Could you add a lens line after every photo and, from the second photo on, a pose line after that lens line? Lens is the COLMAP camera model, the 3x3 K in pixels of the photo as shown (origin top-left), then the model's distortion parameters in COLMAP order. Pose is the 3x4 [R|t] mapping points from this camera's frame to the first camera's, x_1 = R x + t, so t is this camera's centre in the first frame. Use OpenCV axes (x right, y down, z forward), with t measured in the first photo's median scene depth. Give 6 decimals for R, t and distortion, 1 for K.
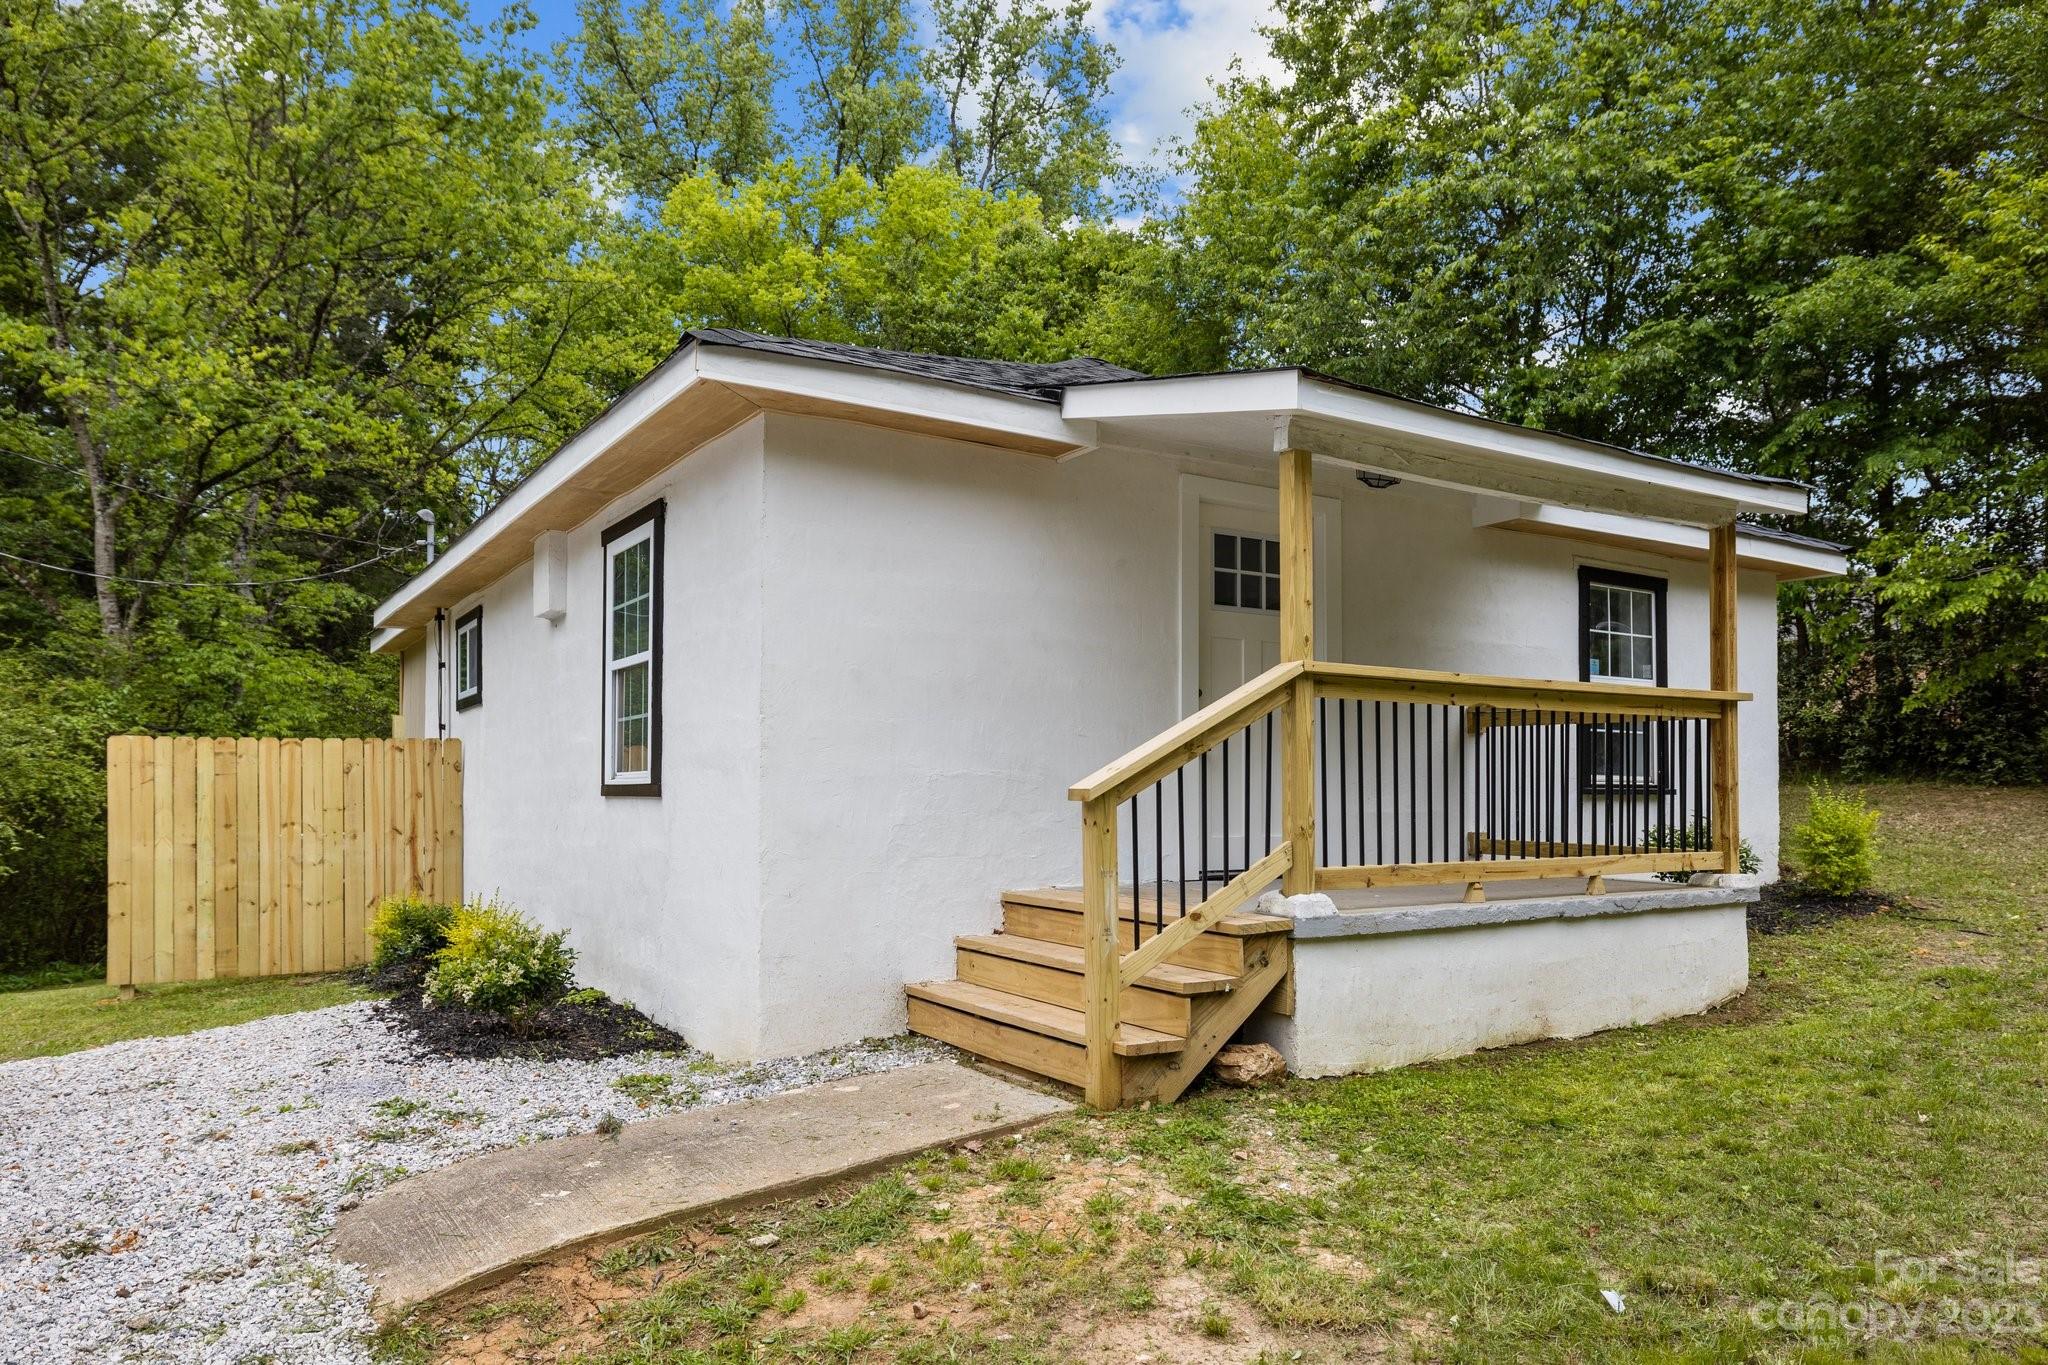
lens RADIAL K [[1353.9, 0, 1024.0], [0, 1353.9, 682.5], [0, 0, 1]] dist [-0.001591, 0.000694]
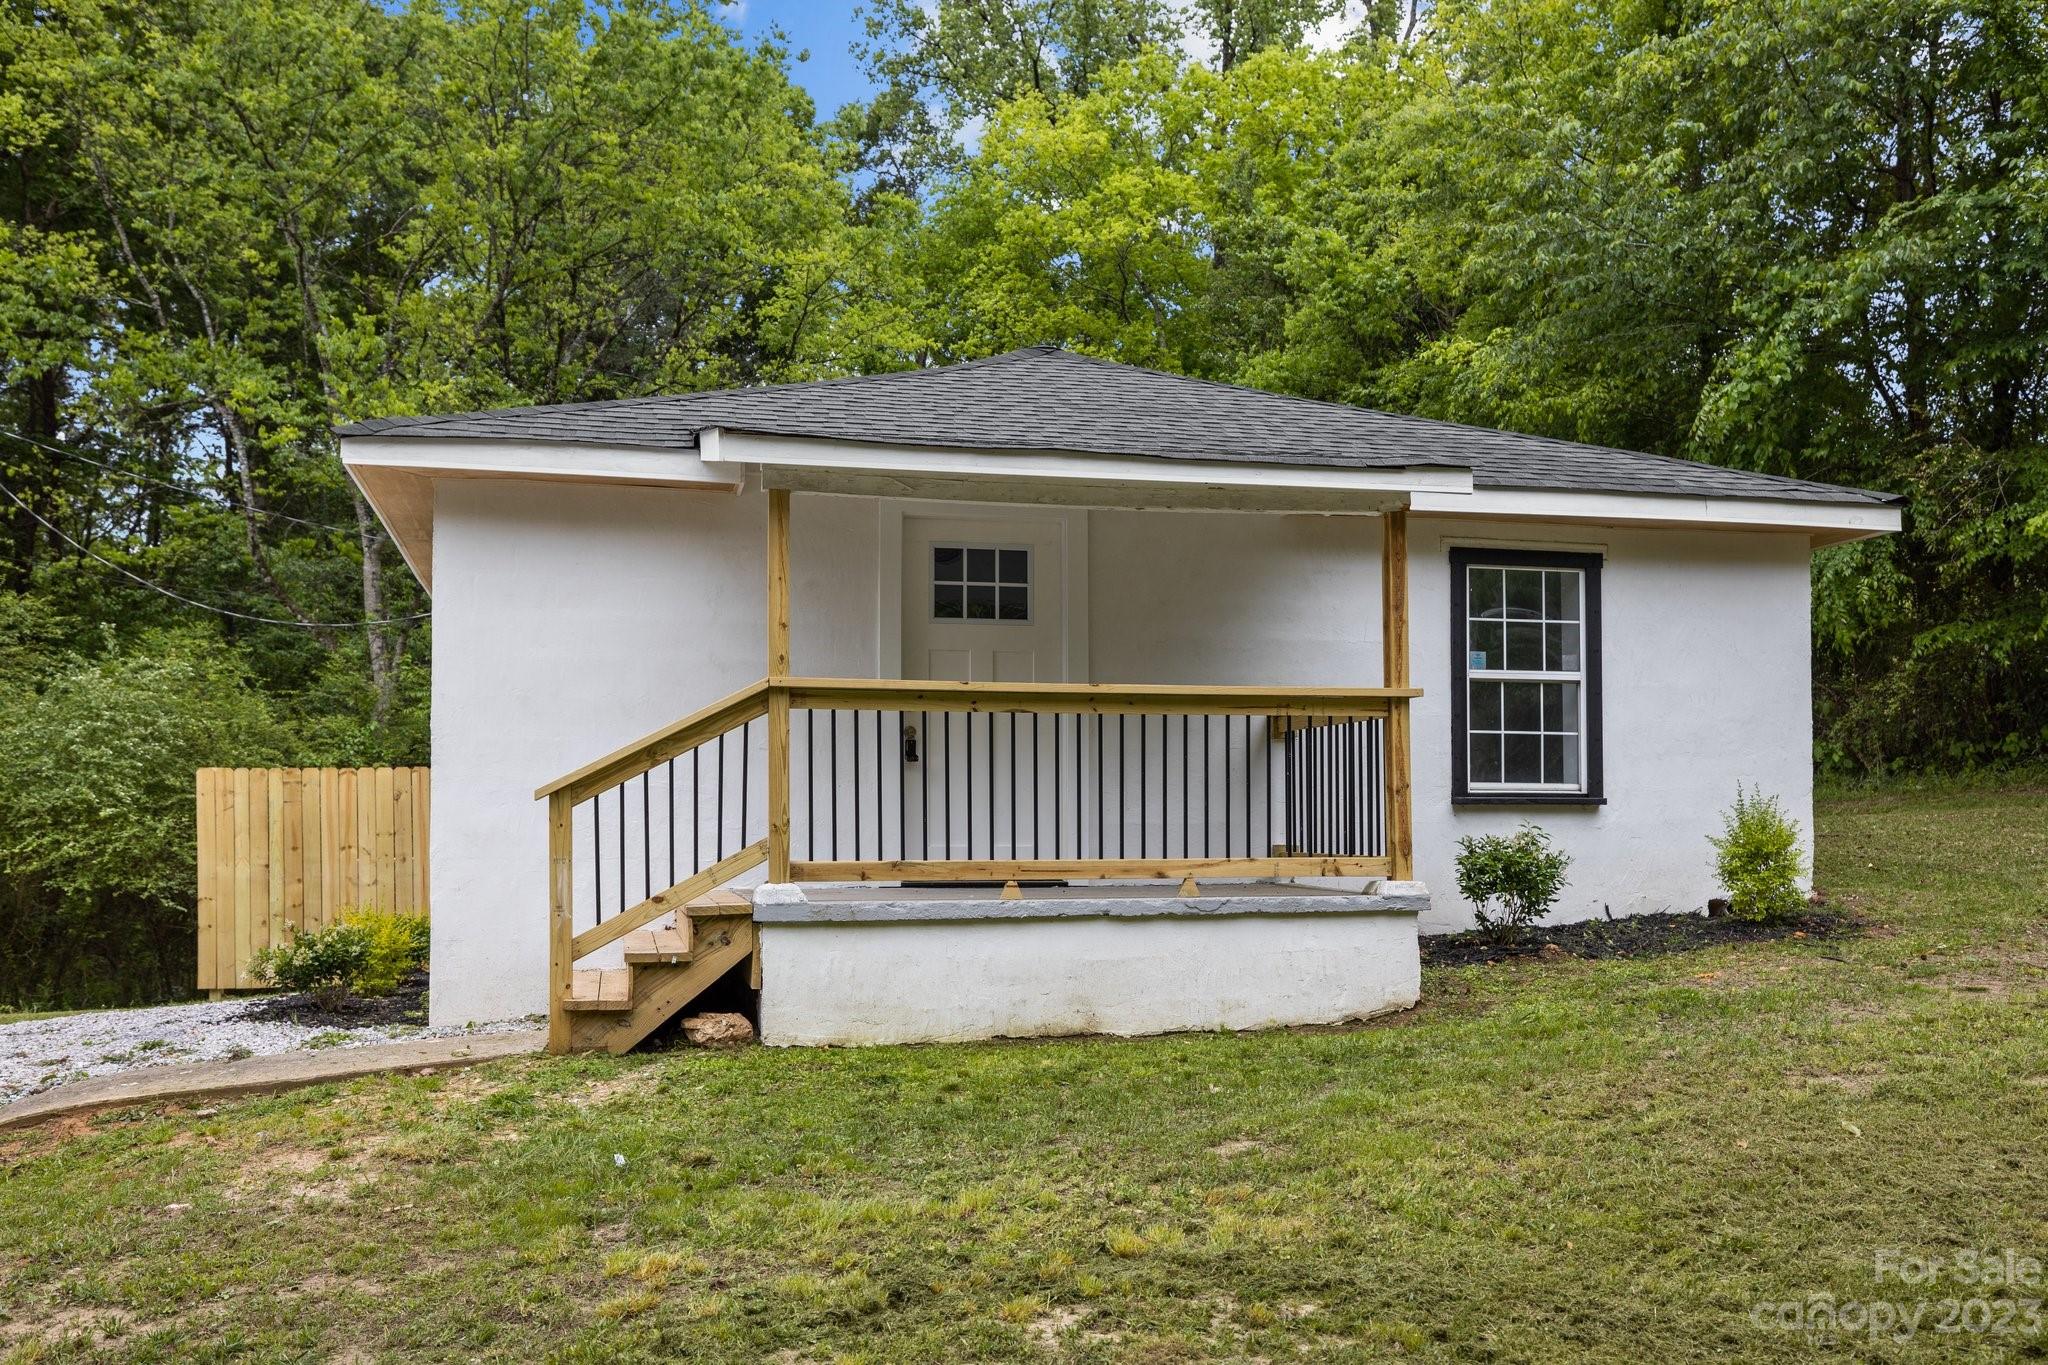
lens RADIAL K [[1768.9, 0, 1024.0], [0, 1768.9, 682.5], [0, 0, 1]] dist [-0.000262, 0.000796]
pose [[0.944300, -0.033243, -0.327402, 0.678143], [0.031291, 0.999447, -0.011229, 0.008702], [0.327594, 0.000358, 0.944818, -0.249462]]
